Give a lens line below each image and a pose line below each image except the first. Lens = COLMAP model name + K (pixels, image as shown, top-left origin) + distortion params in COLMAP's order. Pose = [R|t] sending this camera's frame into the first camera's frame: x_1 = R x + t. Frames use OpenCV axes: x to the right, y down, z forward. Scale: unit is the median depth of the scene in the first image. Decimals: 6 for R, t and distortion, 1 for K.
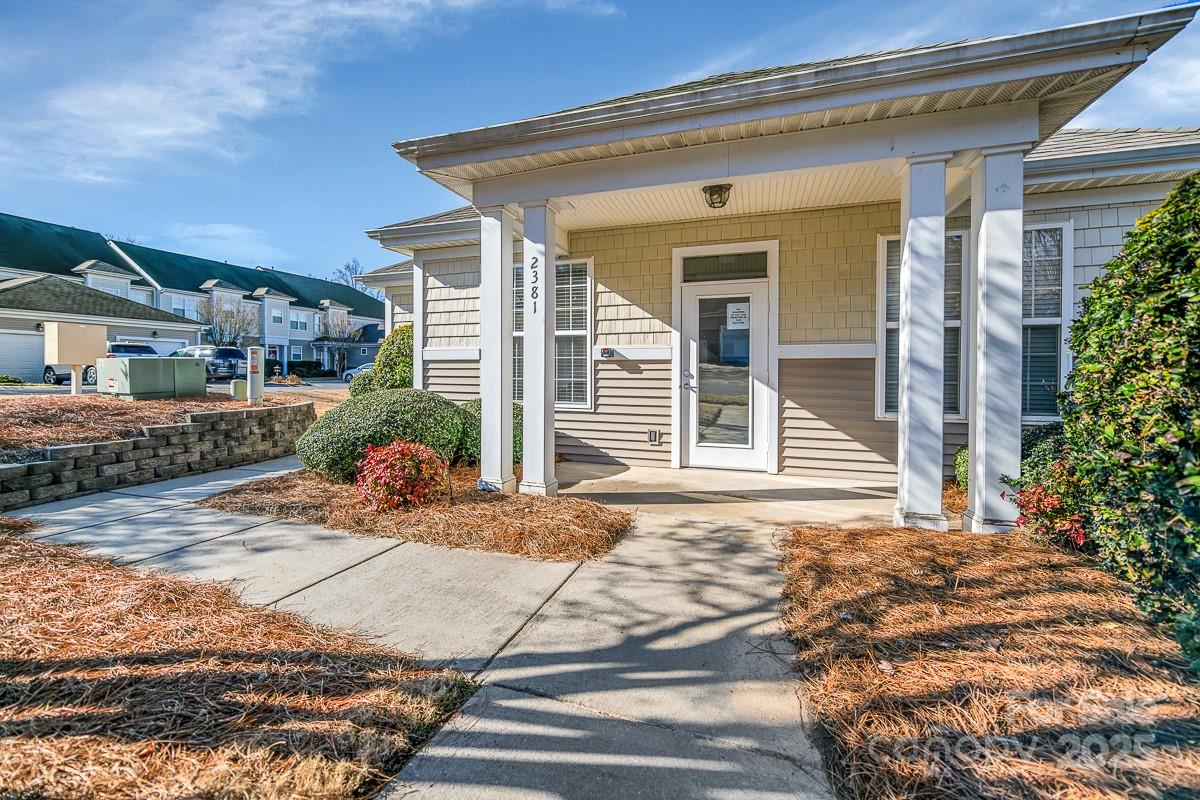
lens RADIAL K [[482.4, 0, 601.5], [0, 482.4, 372.7], [0, 0, 1]] dist [0.003929, 0.000087]
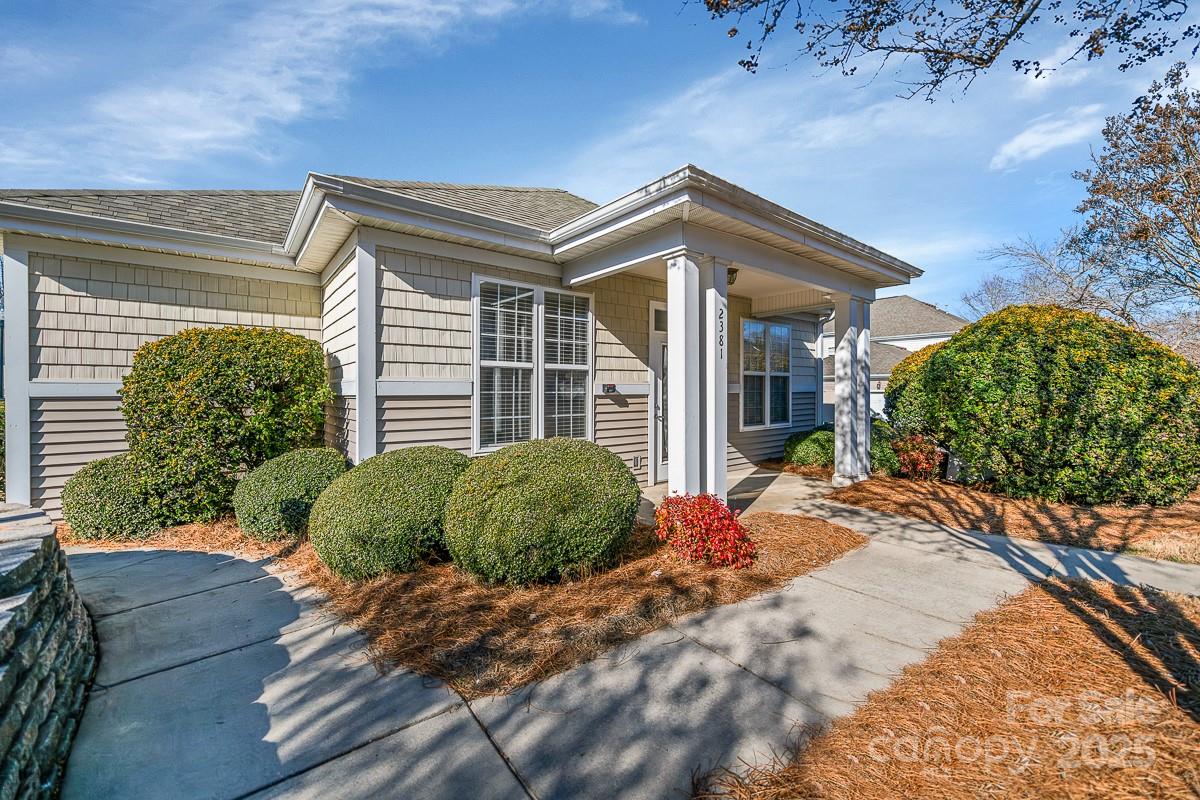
lens RADIAL K [[482.4, 0, 595.7], [0, 482.4, 391.6], [0, 0, 1]] dist [0.003929, 0.000087]
pose [[0.533893, -0.007168, 0.845522, -0.893022], [0.006177, 0.999970, 0.004577, -0.038910], [-0.845530, 0.002779, 0.533921, 0.466774]]
